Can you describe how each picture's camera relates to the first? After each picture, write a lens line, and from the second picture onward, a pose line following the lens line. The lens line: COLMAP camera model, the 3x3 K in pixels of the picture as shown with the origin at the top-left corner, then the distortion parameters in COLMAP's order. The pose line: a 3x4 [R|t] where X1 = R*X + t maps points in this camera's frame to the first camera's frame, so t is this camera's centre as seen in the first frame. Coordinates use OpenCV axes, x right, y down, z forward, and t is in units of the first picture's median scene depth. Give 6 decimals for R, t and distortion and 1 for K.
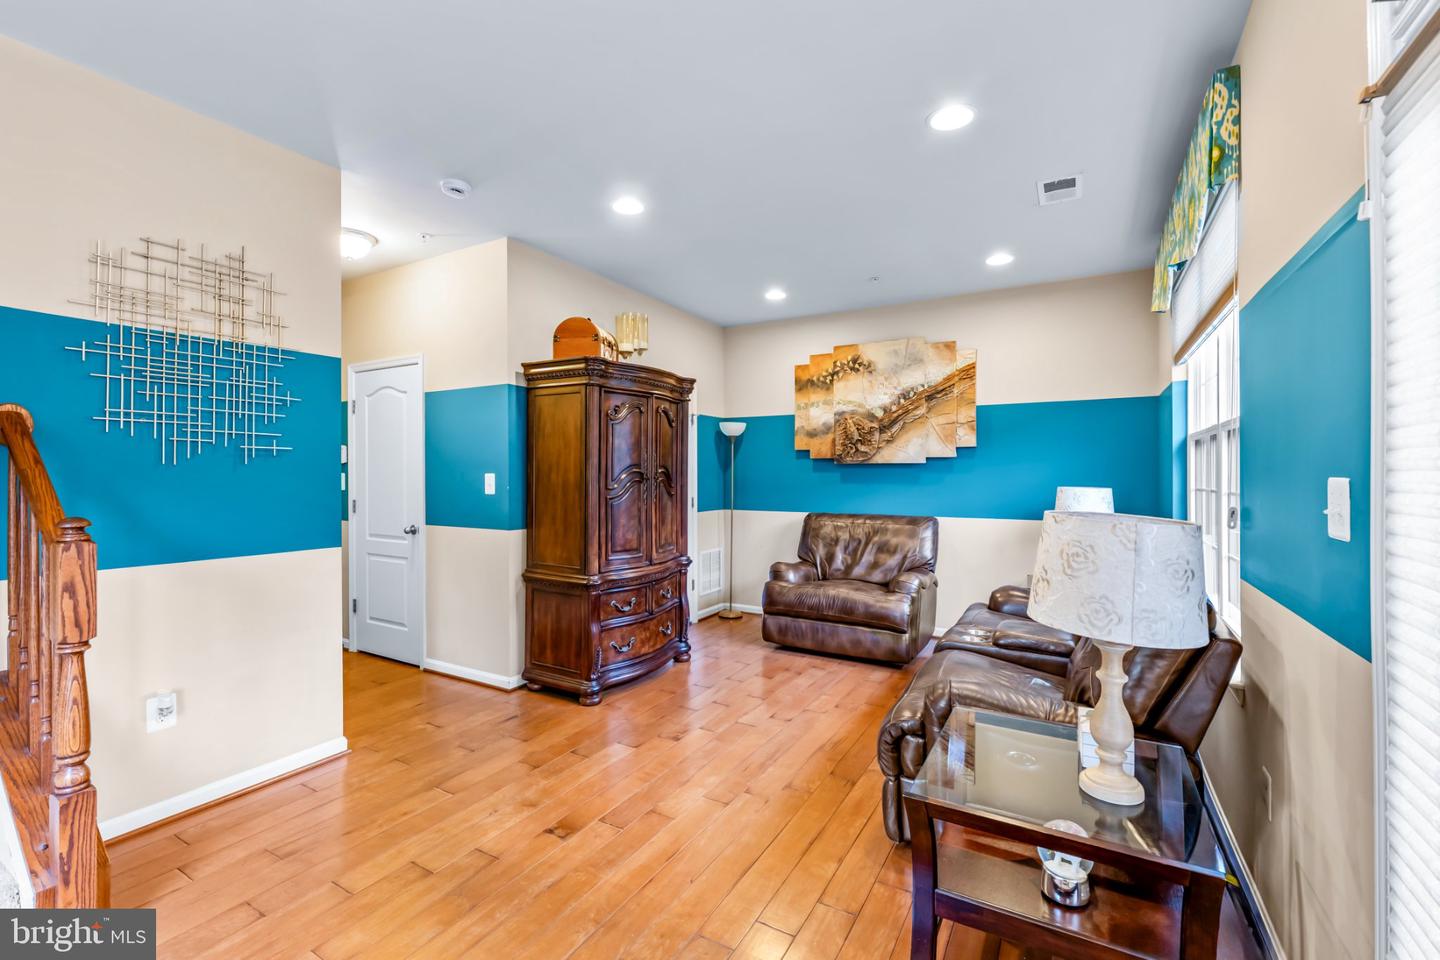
lens RADIAL K [[632.7, 0, 715.2], [0, 632.7, 470.5], [0, 0, 1]] dist [-0.001453, -0.000175]
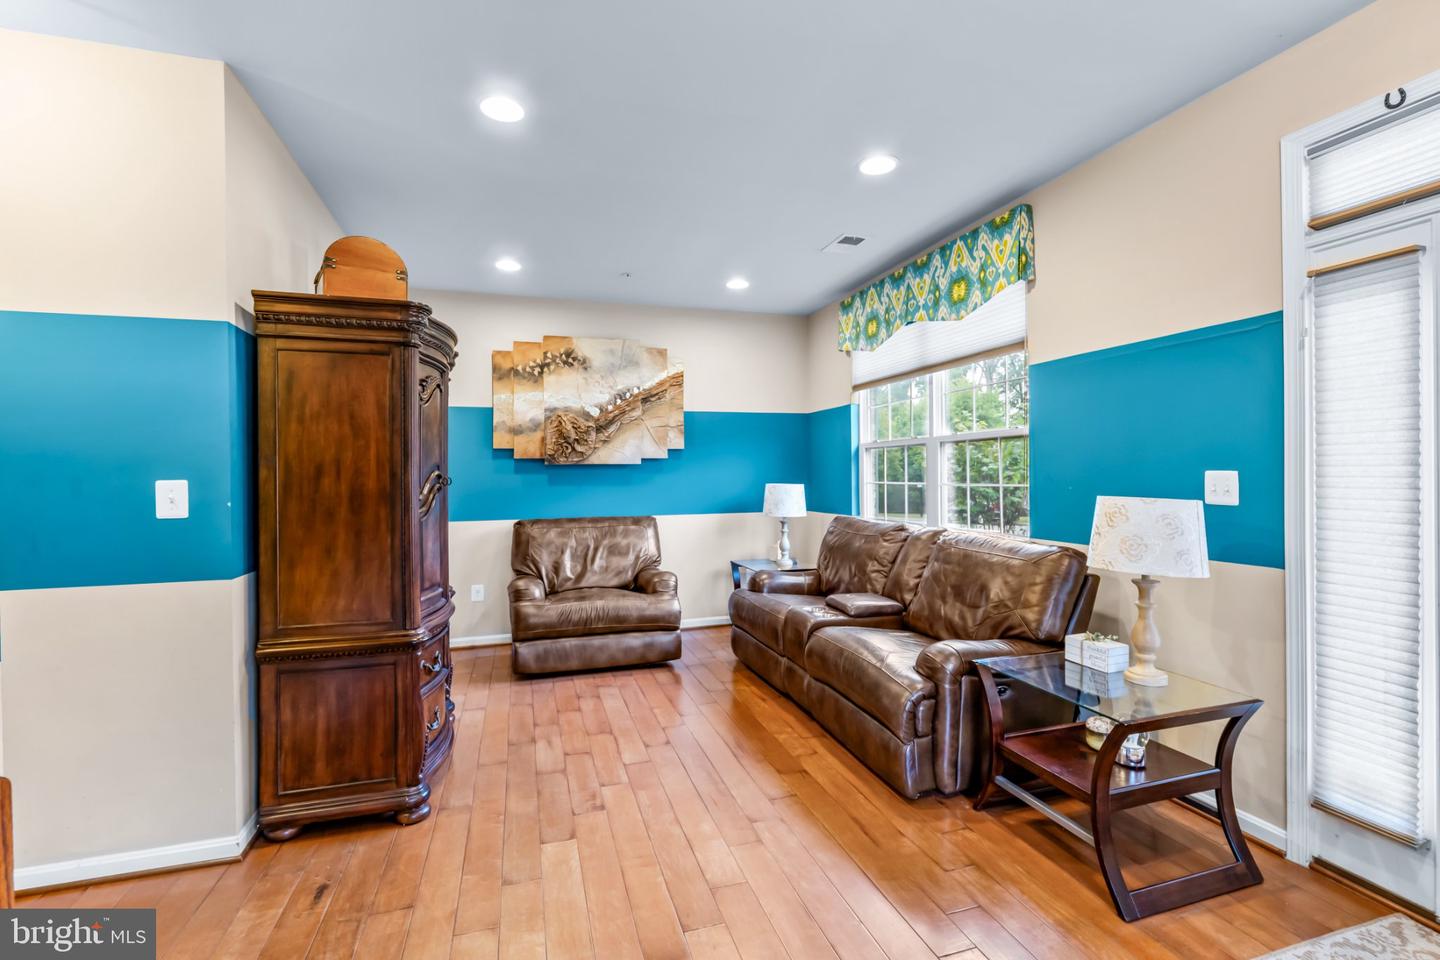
lens RADIAL K [[631.1, 0, 721.9], [0, 631.1, 475.3], [0, 0, 1]] dist [0.001142, 0.000137]
pose [[0.670457, -0.009678, 0.741886, -0.346122], [0.006431, 0.999953, 0.007233, -0.000021], [-0.741921, -0.000079, 0.670488, 0.222395]]
